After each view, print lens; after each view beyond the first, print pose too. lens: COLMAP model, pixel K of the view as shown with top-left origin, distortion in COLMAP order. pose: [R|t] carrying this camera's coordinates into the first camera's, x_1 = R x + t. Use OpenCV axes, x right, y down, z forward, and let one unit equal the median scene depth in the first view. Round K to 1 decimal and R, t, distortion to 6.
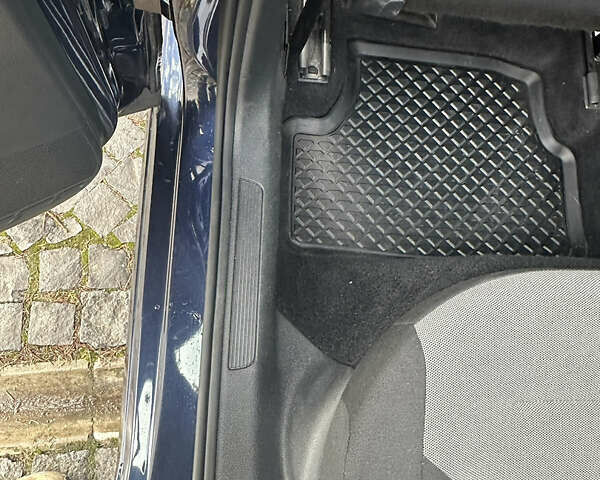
lens RADIAL K [[648.8, 0, 300.0], [0, 648.8, 240.0], [0, 0, 1]] dist [-0.001039, -0.017883]
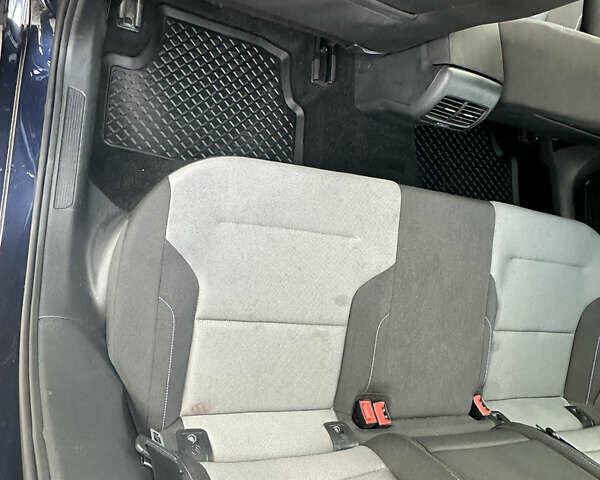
lens RADIAL K [[523.1, 0, 300.0], [0, 523.1, 240.0], [0, 0, 1]] dist [0.006330, -0.009741]
pose [[0.938605, 0.064705, 0.338872, 0.013547], [-0.105297, 0.989115, 0.102786, 0.045944], [-0.328533, -0.132158, 0.935201, -0.216372]]
